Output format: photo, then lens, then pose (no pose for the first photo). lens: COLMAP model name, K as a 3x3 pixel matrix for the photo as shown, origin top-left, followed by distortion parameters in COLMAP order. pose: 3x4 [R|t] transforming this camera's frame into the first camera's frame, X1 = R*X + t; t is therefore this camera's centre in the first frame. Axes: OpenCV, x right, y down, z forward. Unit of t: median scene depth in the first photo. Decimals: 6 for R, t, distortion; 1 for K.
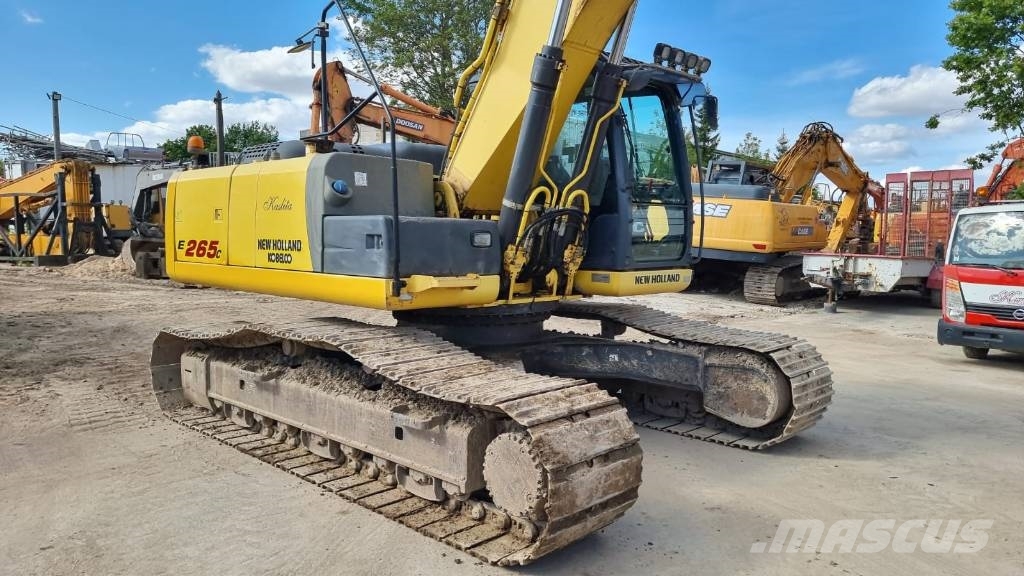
lens RADIAL K [[720.0, 0, 508.5], [0, 720.0, 282.9], [0, 0, 1]] dist [0.073131, -0.060422]
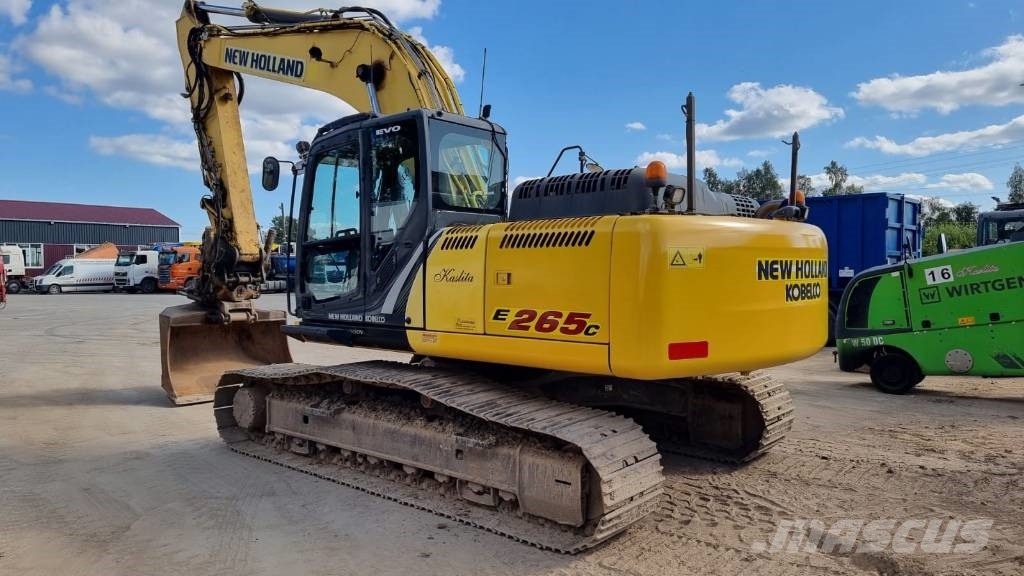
lens RADIAL K [[720.0, 0, 508.6], [0, 720.0, 285.9], [0, 0, 1]] dist [0.073131, -0.060422]
pose [[0.998392, -0.009739, 0.055853, -0.593601], [0.011539, 0.999422, -0.031982, -0.071440], [-0.055509, 0.032575, 0.997927, 0.262328]]
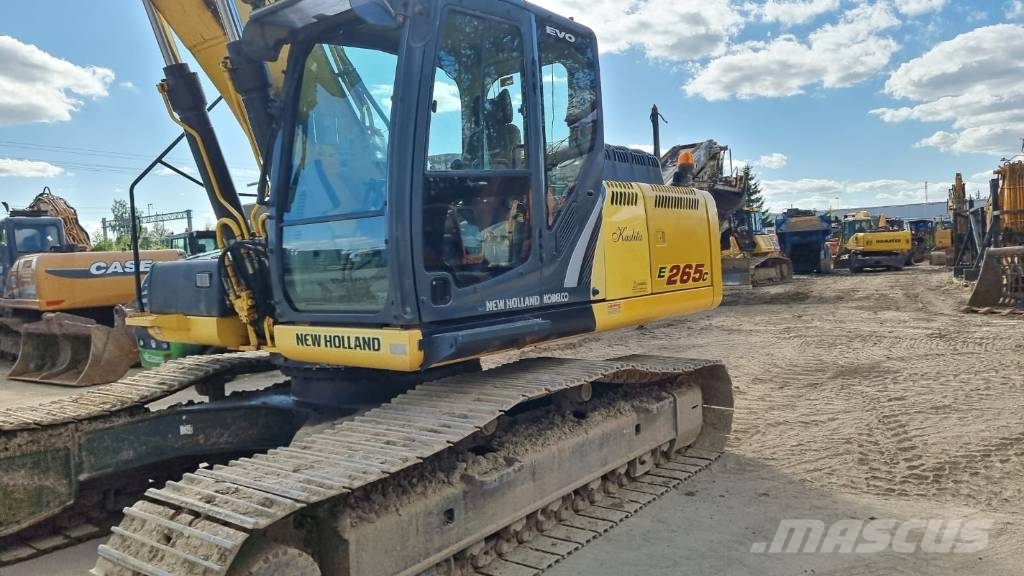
lens RADIAL K [[720.0, 0, 502.8], [0, 720.0, 284.5], [0, 0, 1]] dist [0.073131, -0.060422]
pose [[-0.107061, -0.031487, 0.993754, -1.517669], [0.102624, 0.993810, 0.042545, -0.111787], [-0.988942, 0.106538, -0.103167, 1.546556]]
